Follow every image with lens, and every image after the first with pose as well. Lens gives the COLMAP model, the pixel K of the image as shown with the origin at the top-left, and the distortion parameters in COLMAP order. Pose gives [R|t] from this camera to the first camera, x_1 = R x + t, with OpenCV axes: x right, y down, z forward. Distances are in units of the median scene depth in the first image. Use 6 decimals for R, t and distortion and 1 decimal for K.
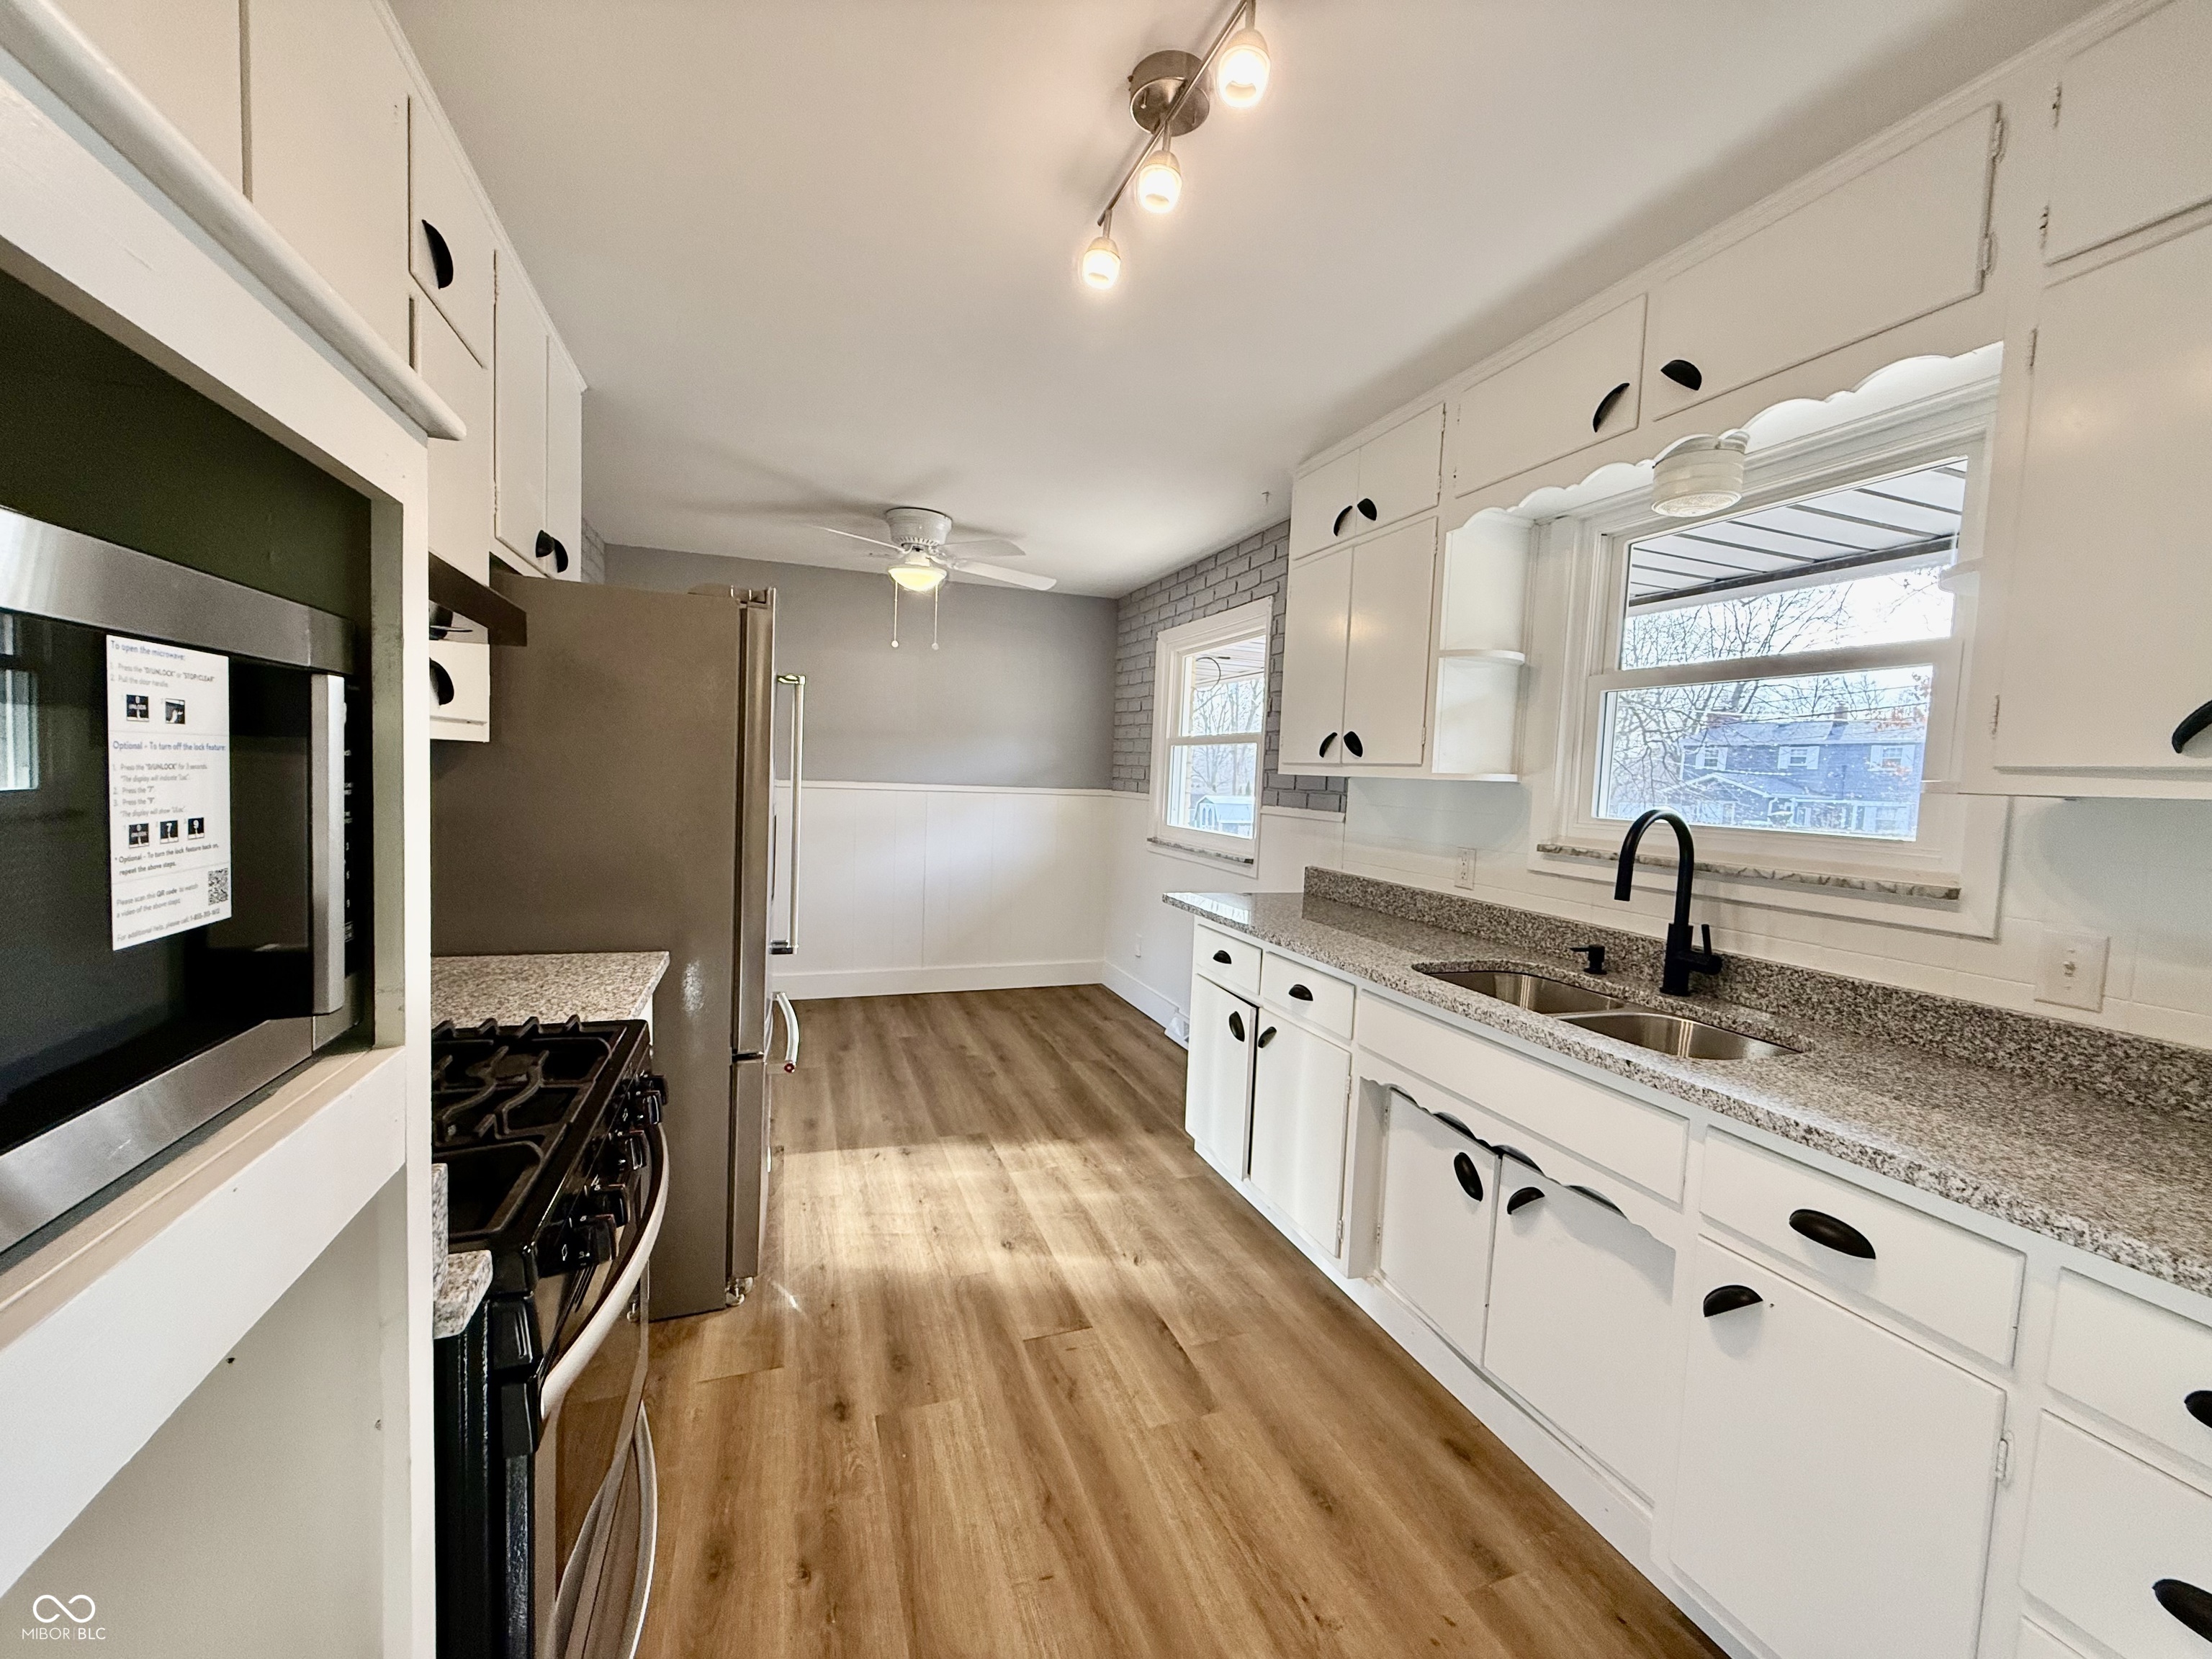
lens RADIAL K [[884.1, 0, 1104.8], [0, 884.1, 837.8], [0, 0, 1]] dist [0.000028, 0.000255]
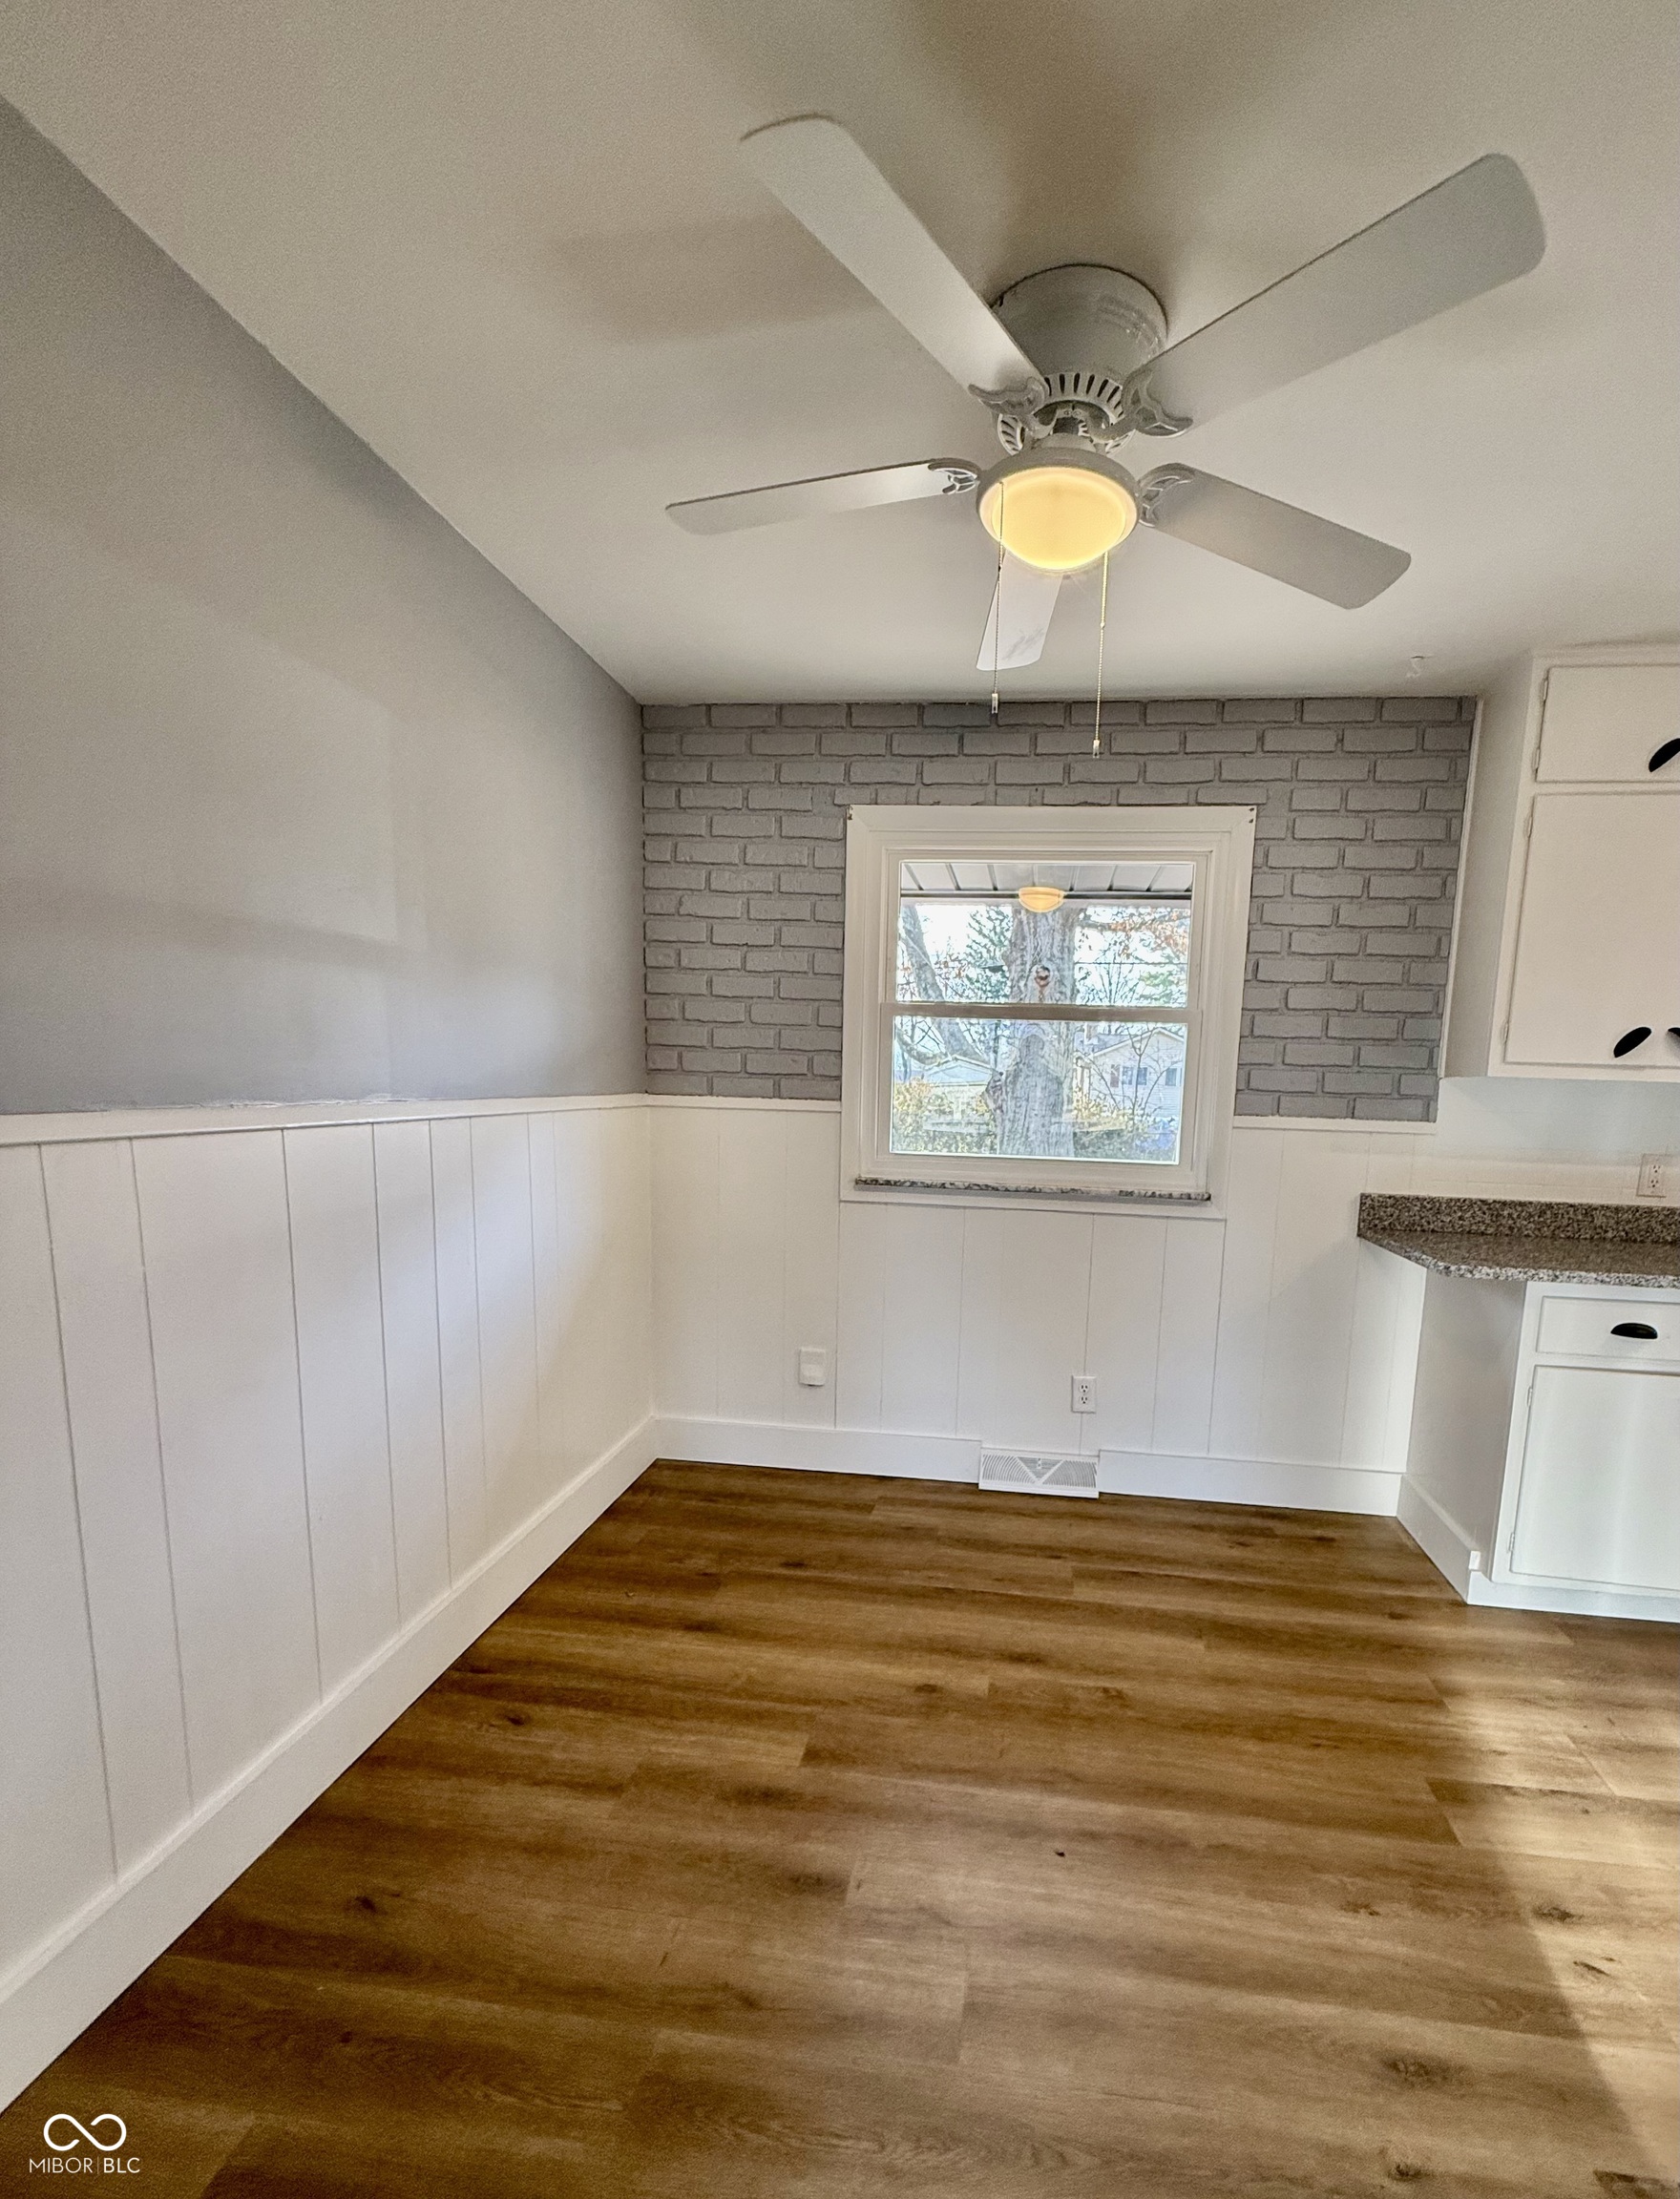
lens RADIAL K [[964.5, 0, 927.1], [0, 964.5, 1224.5], [0, 0, 1]] dist [-0.001175, -0.000030]
pose [[0.450008, -0.155798, 0.879329, -0.859660], [0.053900, 0.987607, 0.147399, -0.108164], [-0.891396, -0.018934, 0.452829, 1.207839]]
